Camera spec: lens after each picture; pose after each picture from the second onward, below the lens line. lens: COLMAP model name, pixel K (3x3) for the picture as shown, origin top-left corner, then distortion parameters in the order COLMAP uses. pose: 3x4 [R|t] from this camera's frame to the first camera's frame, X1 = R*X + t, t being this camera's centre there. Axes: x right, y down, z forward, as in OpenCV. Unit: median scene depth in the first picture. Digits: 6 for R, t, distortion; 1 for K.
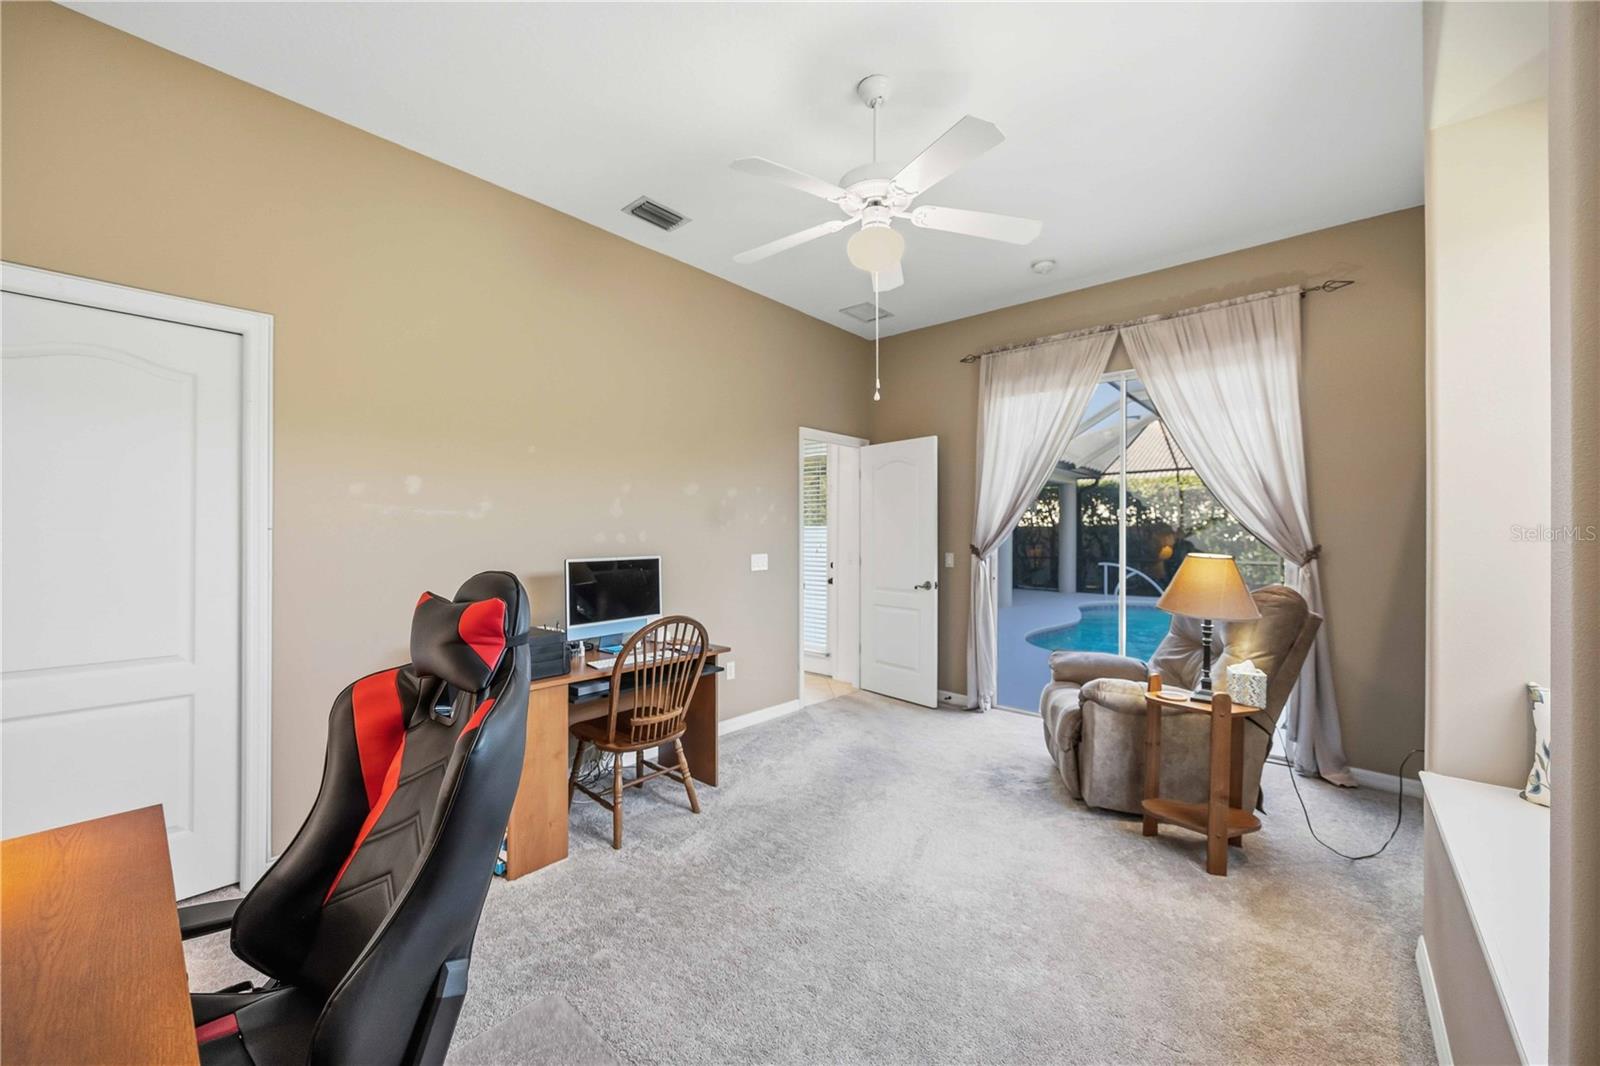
lens RADIAL K [[613.9, 0, 801.9], [0, 613.9, 532.9], [0, 0, 1]] dist [-0.006660, -0.000163]
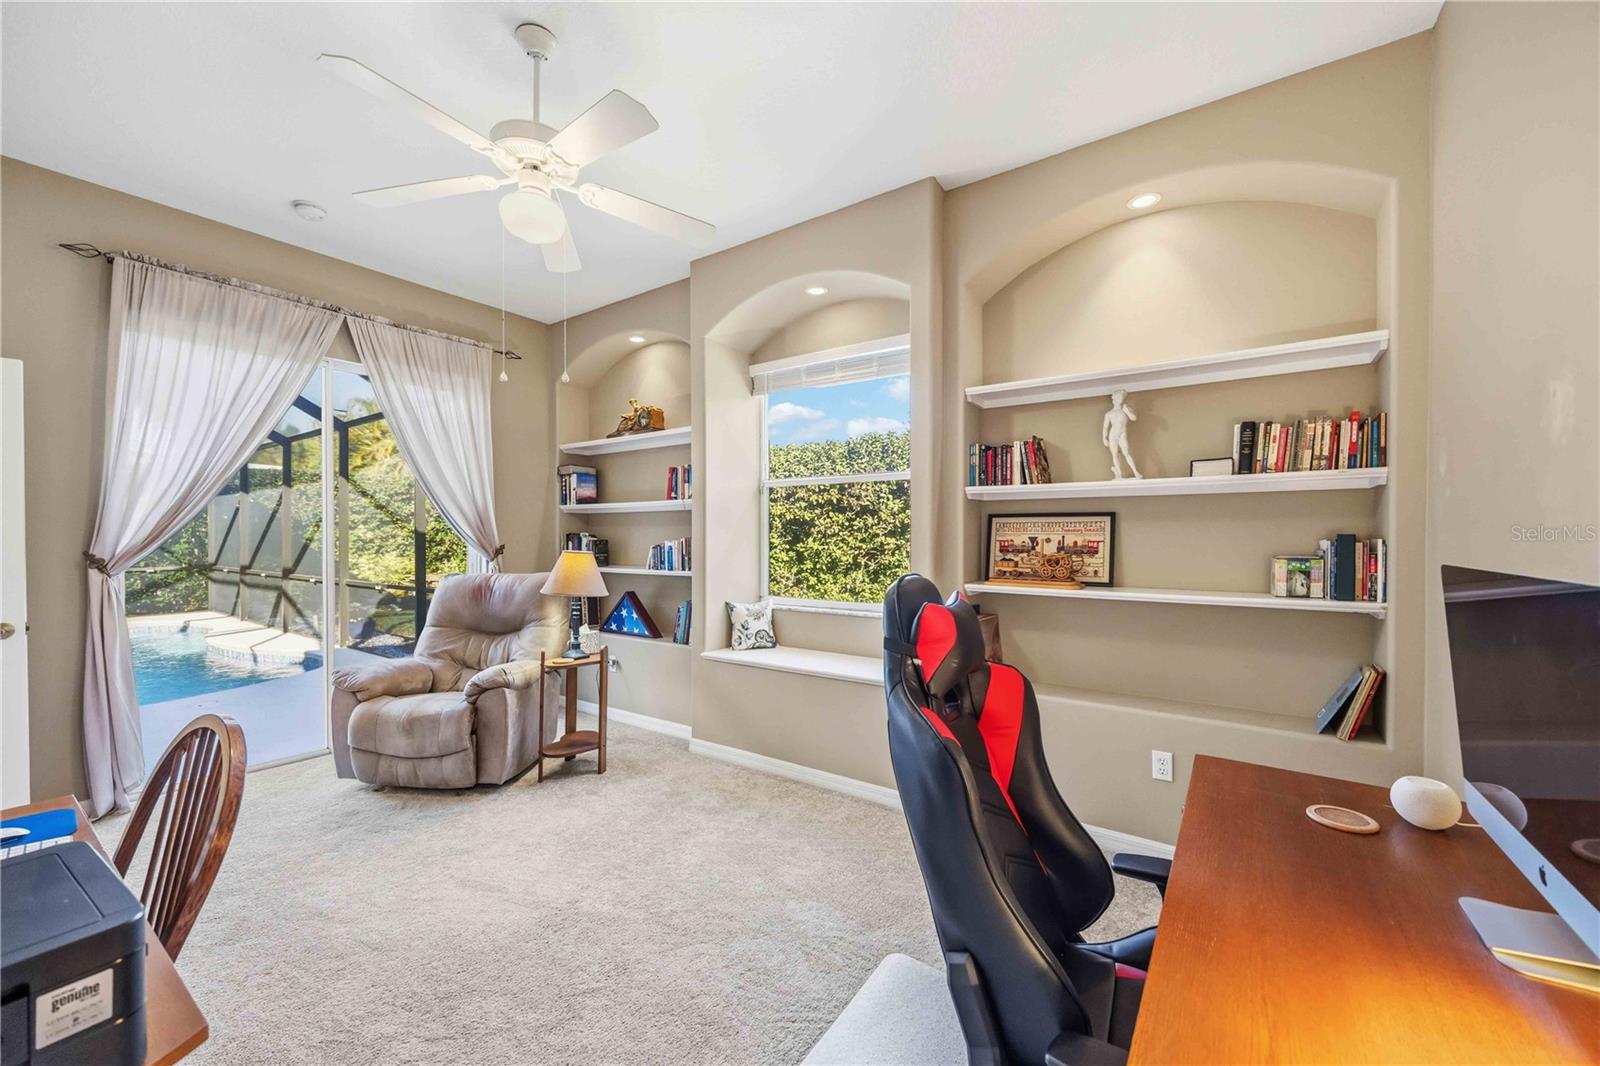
lens RADIAL K [[613.9, 0, 806.0], [0, 613.9, 536.5], [0, 0, 1]] dist [-0.006660, -0.000163]
pose [[-0.120622, -0.002295, 0.992696, -0.550252], [-0.000292, 0.999997, 0.002277, 0.000012], [-0.992699, -0.000015, -0.120622, 0.475084]]
